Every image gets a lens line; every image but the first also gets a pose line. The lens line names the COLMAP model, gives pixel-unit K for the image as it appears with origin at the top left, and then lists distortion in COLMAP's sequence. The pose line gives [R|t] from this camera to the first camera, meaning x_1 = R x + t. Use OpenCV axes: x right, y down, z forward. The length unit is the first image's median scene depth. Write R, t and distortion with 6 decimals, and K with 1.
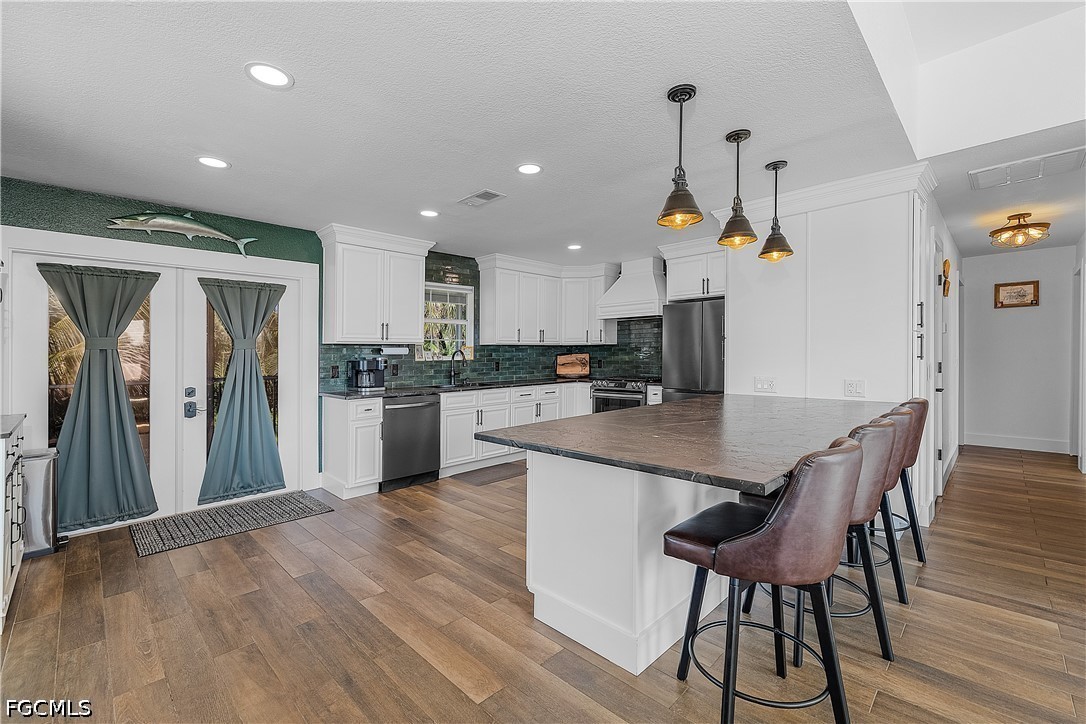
lens RADIAL K [[460.4, 0, 538.9], [0, 460.4, 365.3], [0, 0, 1]] dist [-0.004085, 0.001032]
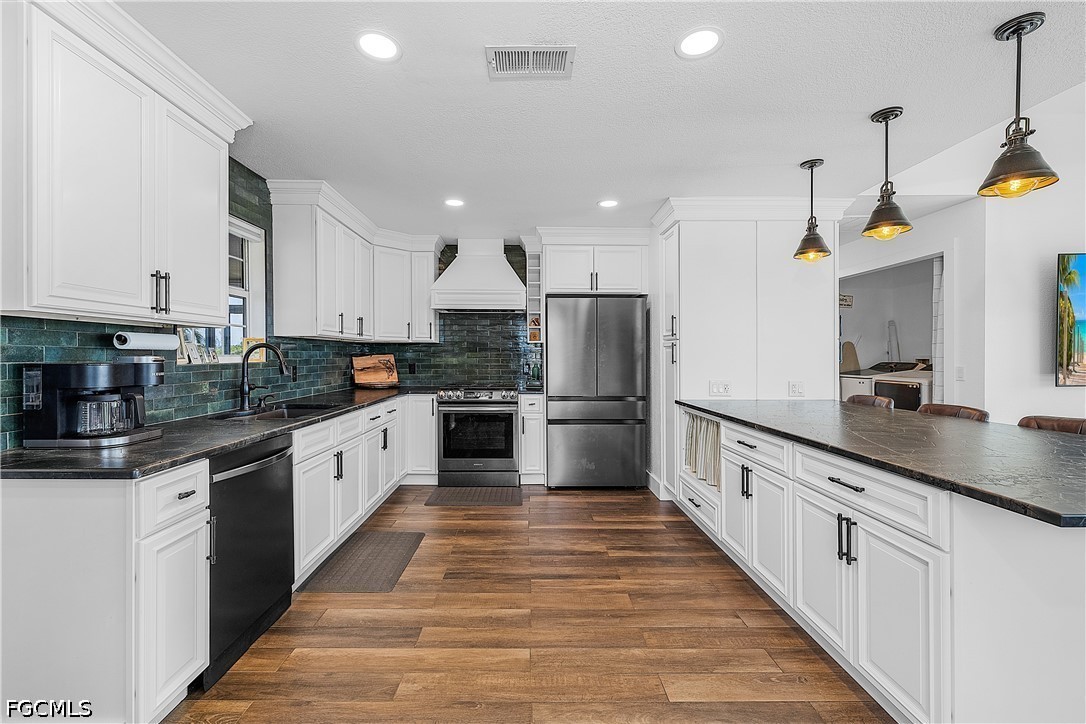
lens RADIAL K [[460.4, 0, 532.9], [0, 460.4, 376.3], [0, 0, 1]] dist [-0.004085, 0.001032]
pose [[0.697556, -0.019264, 0.716271, -0.398468], [0.007345, 0.999778, 0.019736, -0.004984], [-0.716492, -0.008505, 0.697543, 0.487746]]
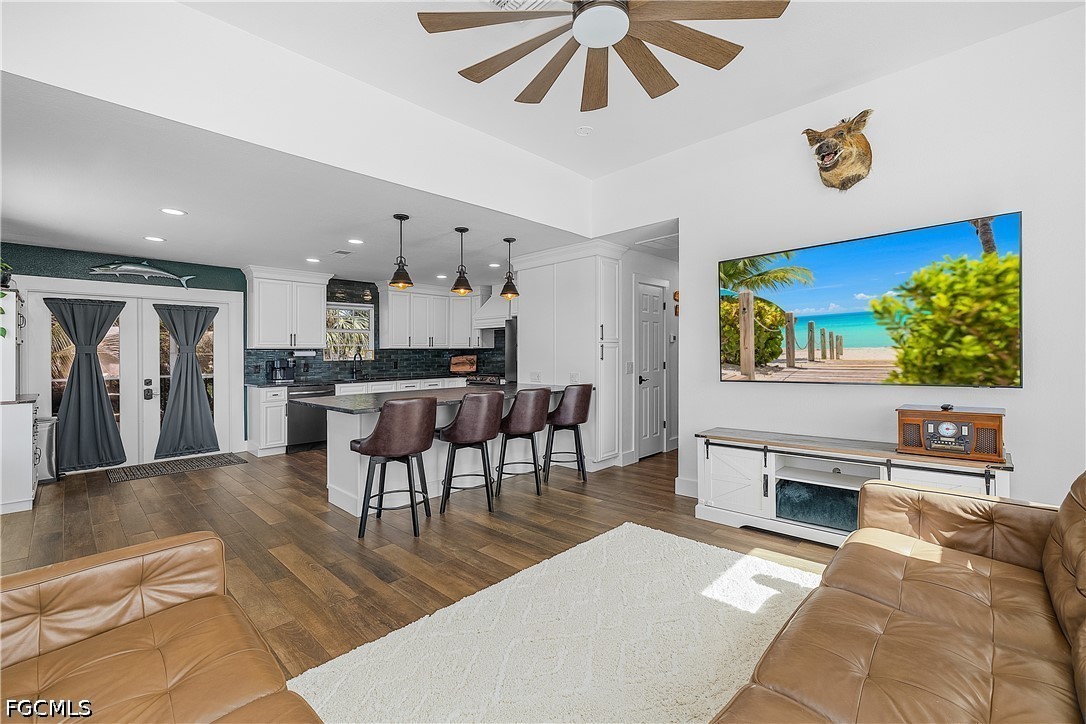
lens RADIAL K [[460.4, 0, 540.8], [0, 460.4, 370.5], [0, 0, 1]] dist [-0.004085, 0.001032]
pose [[0.999828, -0.000469, 0.018527, 0.392897], [0.000272, 0.999944, 0.010622, 0.004704], [-0.018530, -0.010615, 0.999772, -0.411222]]
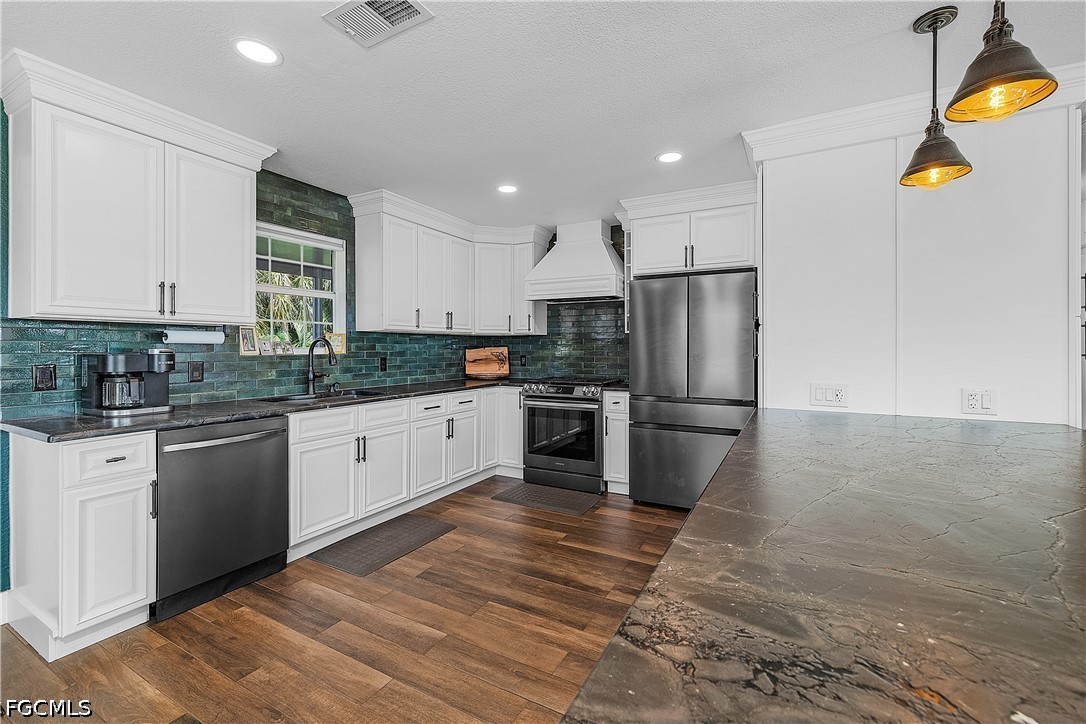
lens RADIAL K [[460.4, 0, 542.8], [0, 460.4, 365.2], [0, 0, 1]] dist [-0.004085, 0.001032]
pose [[0.957301, -0.000871, 0.289091, -0.082245], [-0.002208, 0.999944, 0.010322, -0.004749], [-0.289084, -0.010520, 0.957246, 0.388909]]
